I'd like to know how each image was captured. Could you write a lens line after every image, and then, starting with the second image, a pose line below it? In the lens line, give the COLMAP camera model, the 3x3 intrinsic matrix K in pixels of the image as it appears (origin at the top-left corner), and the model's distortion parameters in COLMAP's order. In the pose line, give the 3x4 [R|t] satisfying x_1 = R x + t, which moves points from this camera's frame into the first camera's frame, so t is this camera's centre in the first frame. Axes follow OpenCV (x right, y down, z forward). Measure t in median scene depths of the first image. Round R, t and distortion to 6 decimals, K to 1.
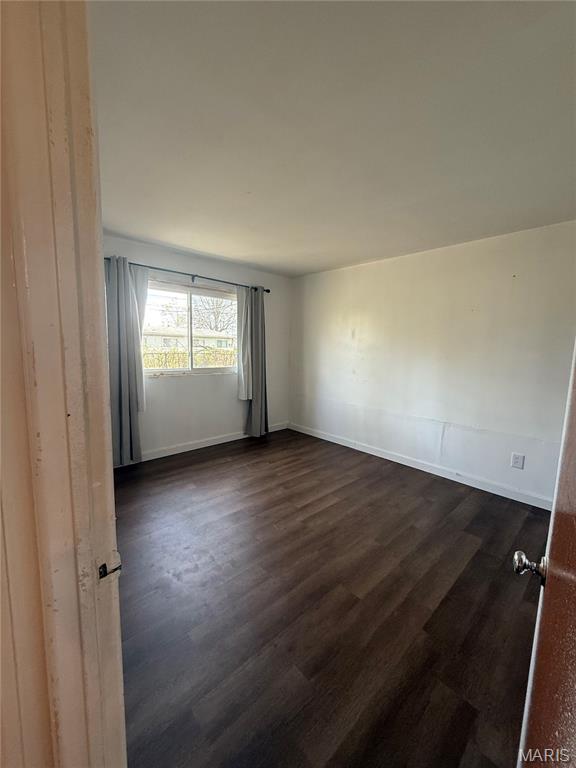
lens RADIAL K [[308.4, 0, 288.6], [0, 308.4, 382.6], [0, 0, 1]] dist [0.000397, 0.000018]
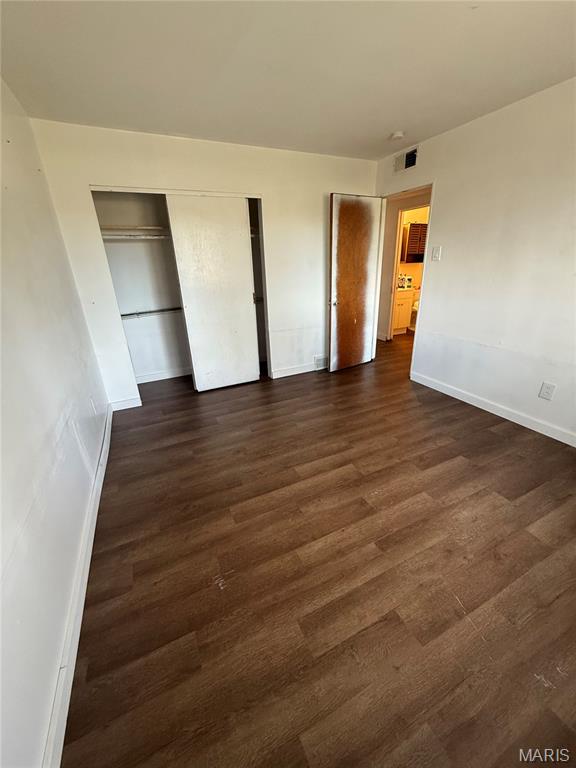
lens RADIAL K [[308.4, 0, 289.2], [0, 308.4, 382.4], [0, 0, 1]] dist [0.000397, 0.000018]
pose [[-0.953884, -0.098625, 0.283512, -0.021695], [0.051774, 0.876273, 0.479025, -0.191602], [-0.295678, 0.471613, -0.830756, 1.552757]]
